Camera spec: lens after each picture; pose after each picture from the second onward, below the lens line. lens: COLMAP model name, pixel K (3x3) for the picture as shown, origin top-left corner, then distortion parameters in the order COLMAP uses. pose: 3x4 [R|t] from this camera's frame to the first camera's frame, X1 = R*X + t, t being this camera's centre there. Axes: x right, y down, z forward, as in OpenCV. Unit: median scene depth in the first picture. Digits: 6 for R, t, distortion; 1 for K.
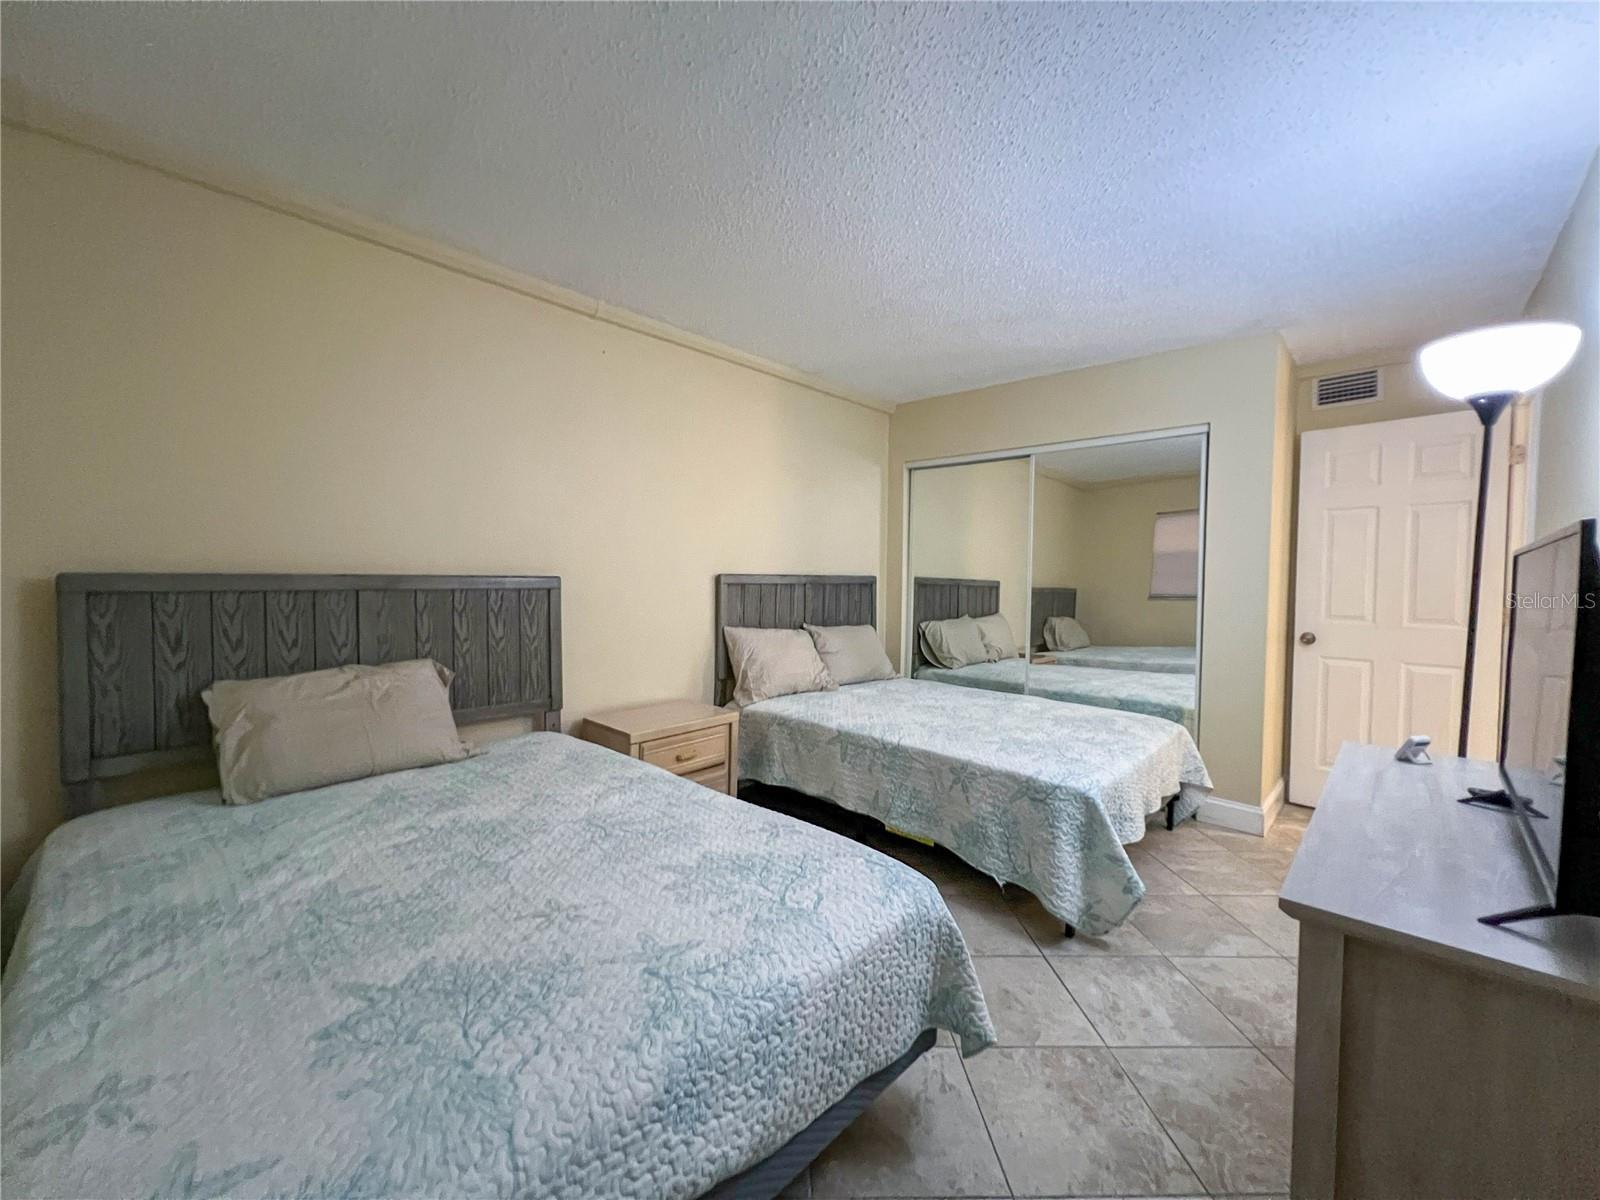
lens RADIAL K [[638.8, 0, 800.0], [0, 638.8, 600.0], [0, 0, 1]] dist [-0.002207, 0.000624]
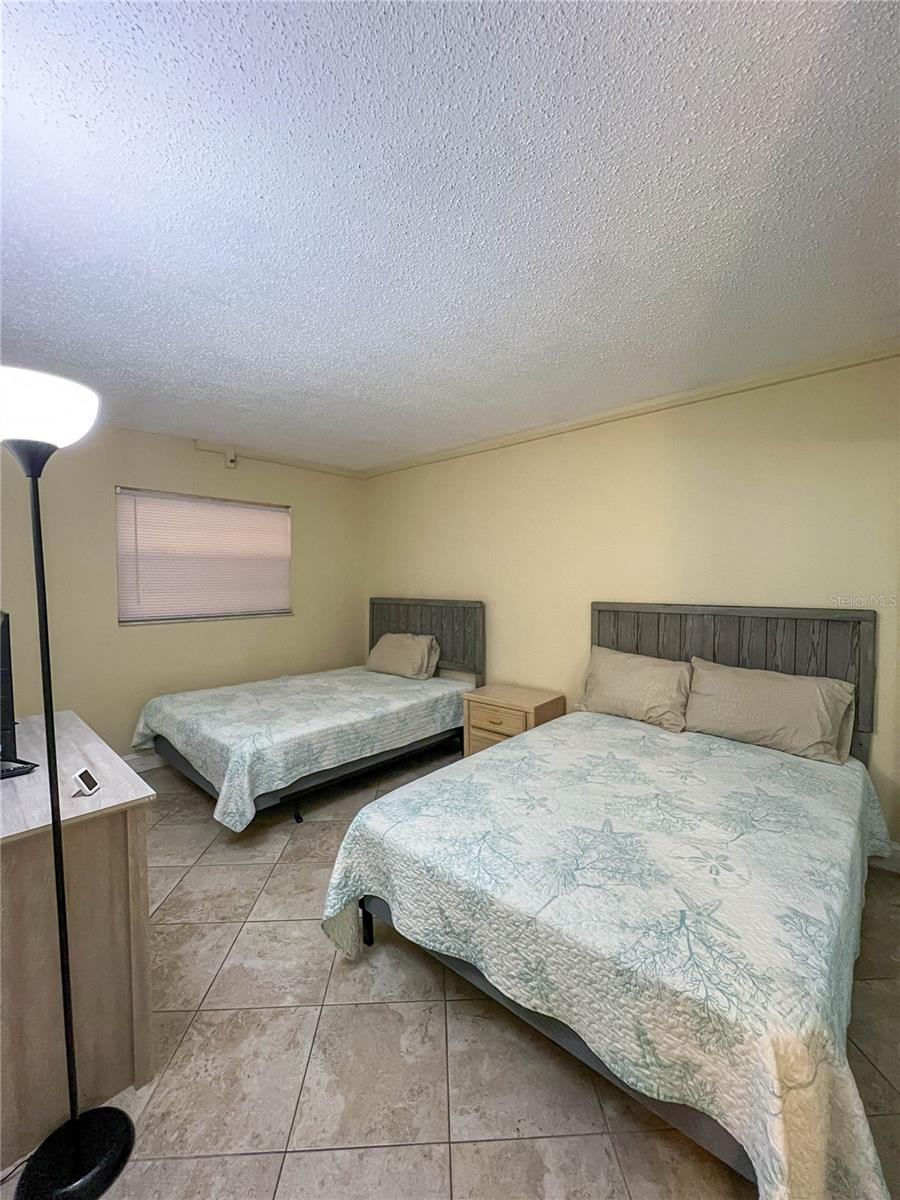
lens RADIAL K [[482.9, 0, 447.0], [0, 482.9, 596.4], [0, 0, 1]] dist [-0.000855, 0.000226]
pose [[0.004210, 0.023466, -0.999716, 1.159744], [-0.029708, 0.999286, 0.023331, -0.091847], [0.999550, 0.029601, 0.004904, 1.036324]]
